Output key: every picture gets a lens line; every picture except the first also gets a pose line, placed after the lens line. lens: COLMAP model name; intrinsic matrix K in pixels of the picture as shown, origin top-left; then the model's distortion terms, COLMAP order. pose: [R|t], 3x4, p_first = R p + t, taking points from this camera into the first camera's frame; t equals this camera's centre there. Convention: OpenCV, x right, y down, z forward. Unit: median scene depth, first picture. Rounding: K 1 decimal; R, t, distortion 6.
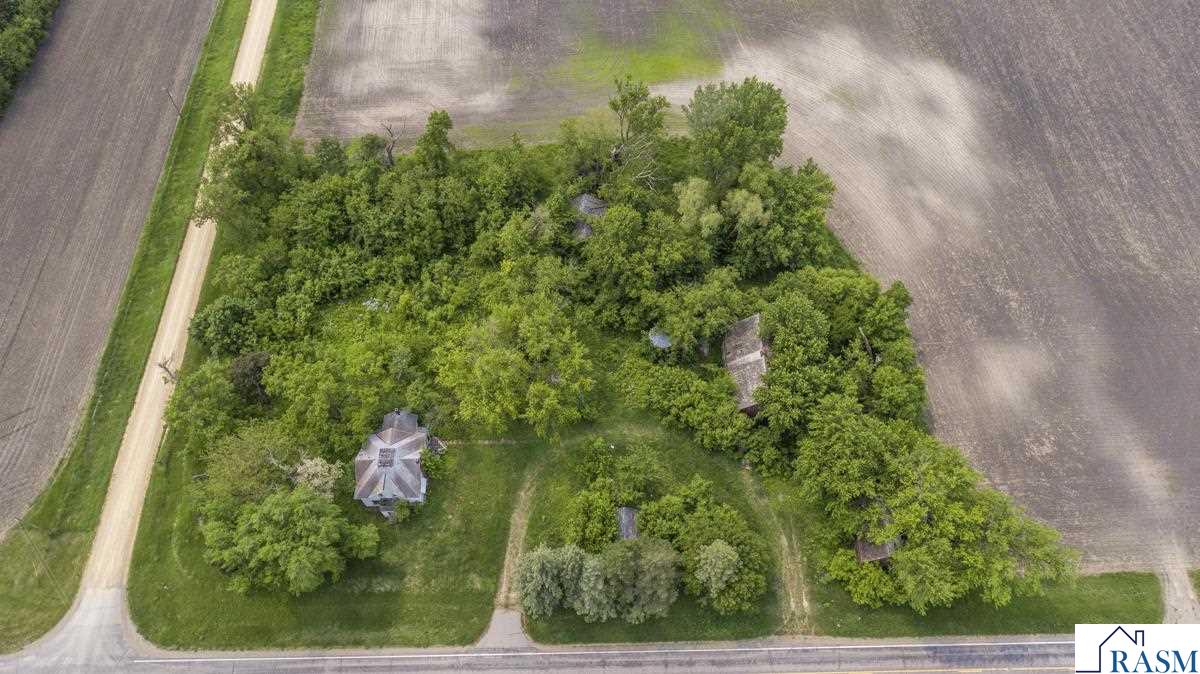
lens RADIAL K [[811.8, 0, 600.0], [0, 811.8, 337.0], [0, 0, 1]] dist [-0.000339, 0.001818]
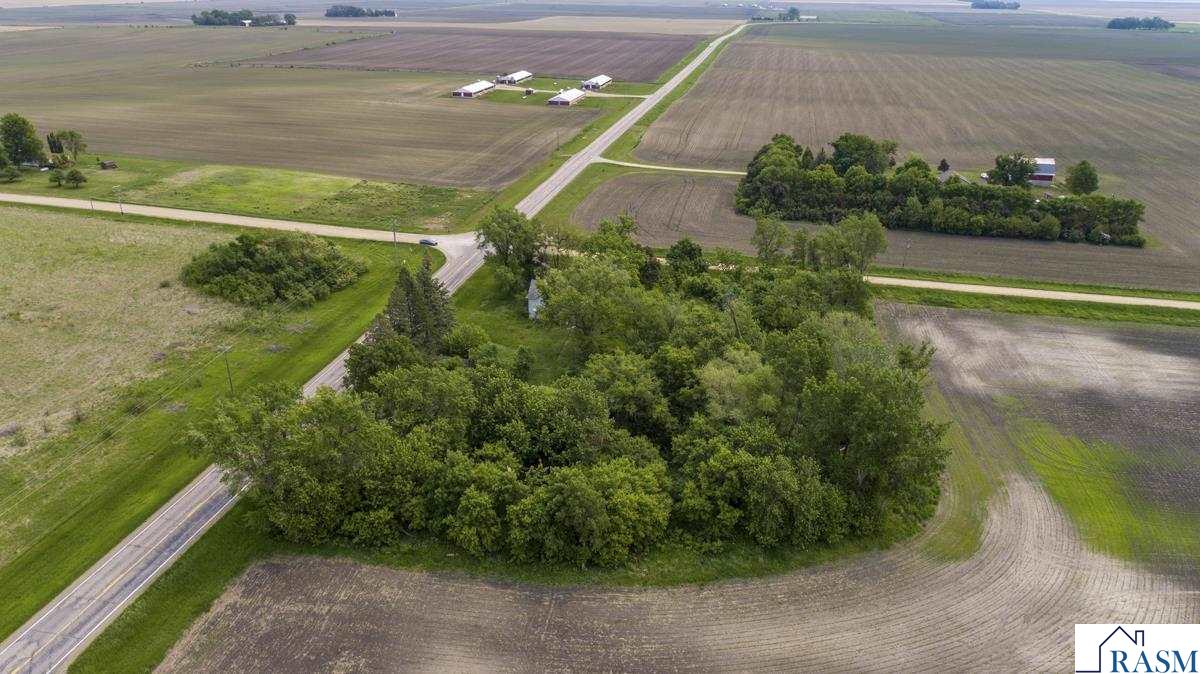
lens RADIAL K [[811.8, 0, 600.0], [0, 811.8, 337.0], [0, 0, 1]] dist [-0.000339, 0.001818]
pose [[-0.228281, 0.398134, -0.888469, 0.903348], [-0.838839, 0.382793, 0.387064, -0.380924], [0.494203, 0.833642, 0.246586, 0.642523]]
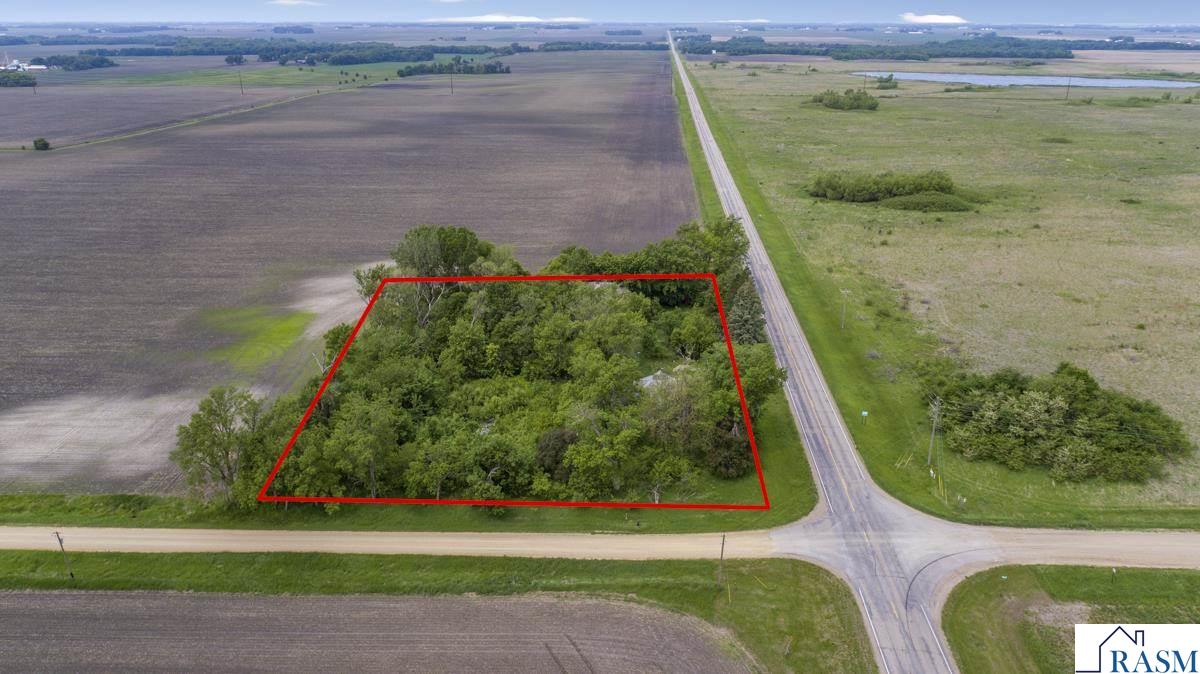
lens RADIAL K [[811.8, 0, 600.0], [0, 811.8, 337.0], [0, 0, 1]] dist [-0.000339, 0.001818]
pose [[0.088402, -0.356345, 0.930163, -1.210393], [0.852534, 0.510007, 0.114360, -0.093735], [-0.515141, 0.782886, 0.348882, 0.463064]]
